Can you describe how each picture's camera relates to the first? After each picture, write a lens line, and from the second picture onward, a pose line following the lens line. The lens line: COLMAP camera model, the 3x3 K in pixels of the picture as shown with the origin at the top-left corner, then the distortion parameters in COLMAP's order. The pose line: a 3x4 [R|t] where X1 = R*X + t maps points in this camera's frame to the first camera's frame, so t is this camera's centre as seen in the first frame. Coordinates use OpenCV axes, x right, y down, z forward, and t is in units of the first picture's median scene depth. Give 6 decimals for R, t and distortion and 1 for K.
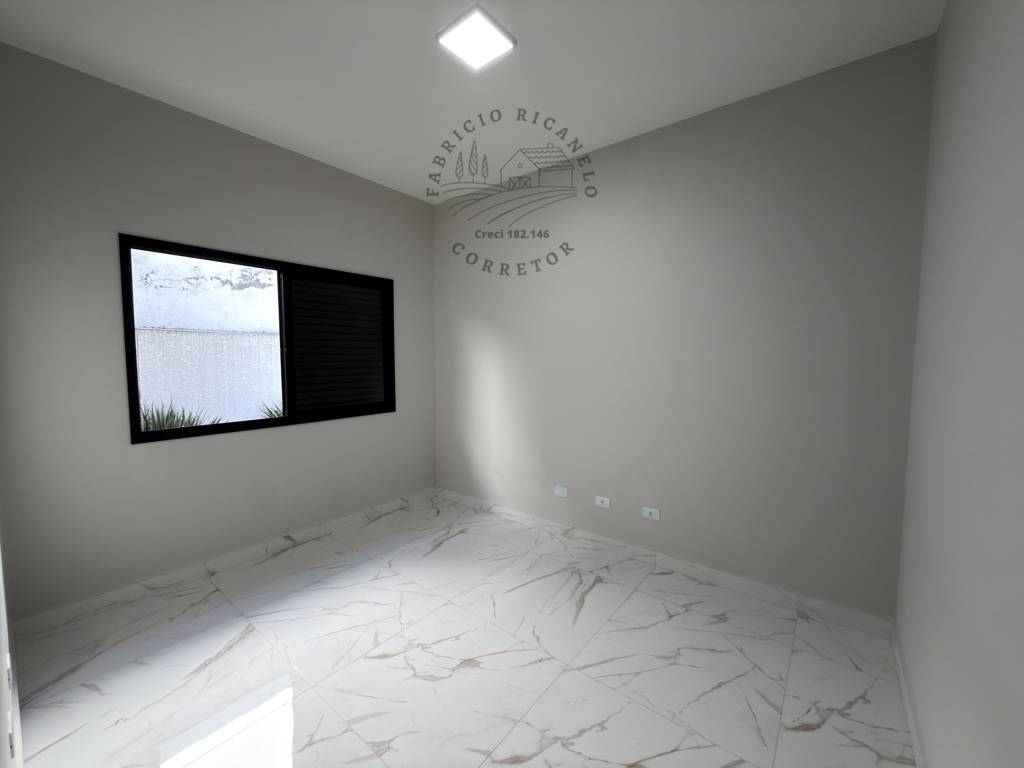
lens RADIAL K [[408.9, 0, 511.1], [0, 408.9, 382.7], [0, 0, 1]] dist [-0.001609, -0.000396]
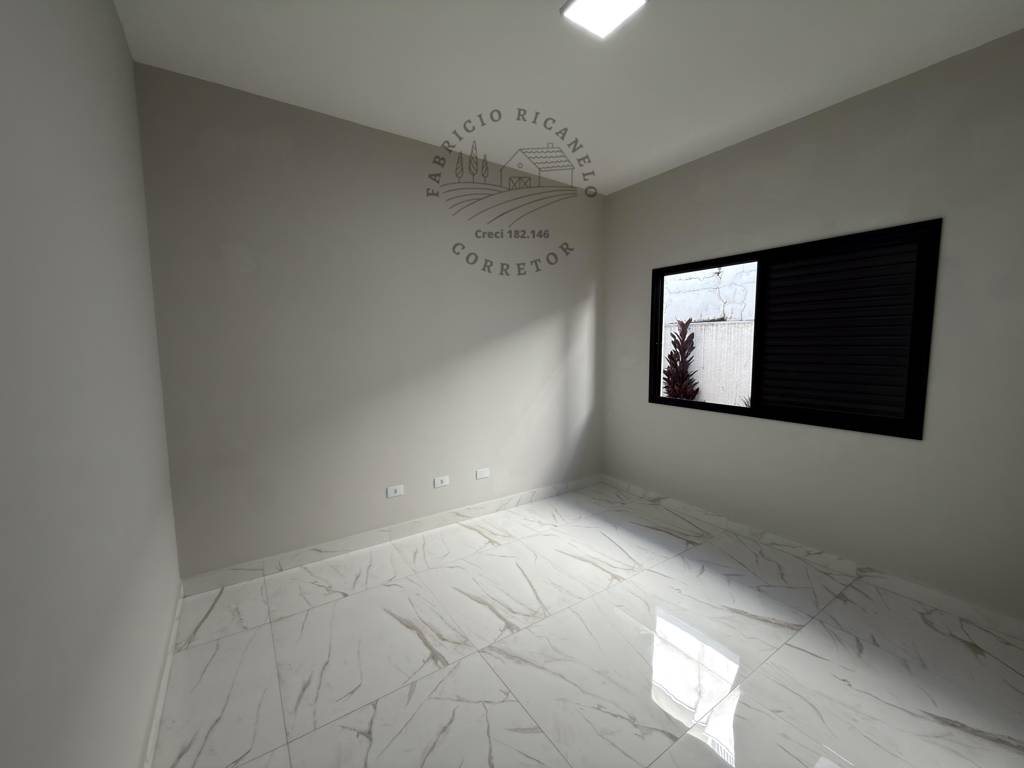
lens RADIAL K [[408.9, 0, 511.1], [0, 408.9, 382.7], [0, 0, 1]] dist [-0.001609, -0.000396]
pose [[-0.287231, 0.079473, -0.954559, 0.469613], [-0.071689, 0.991974, 0.104159, -0.033872], [0.955175, 0.098349, -0.279228, 0.593812]]
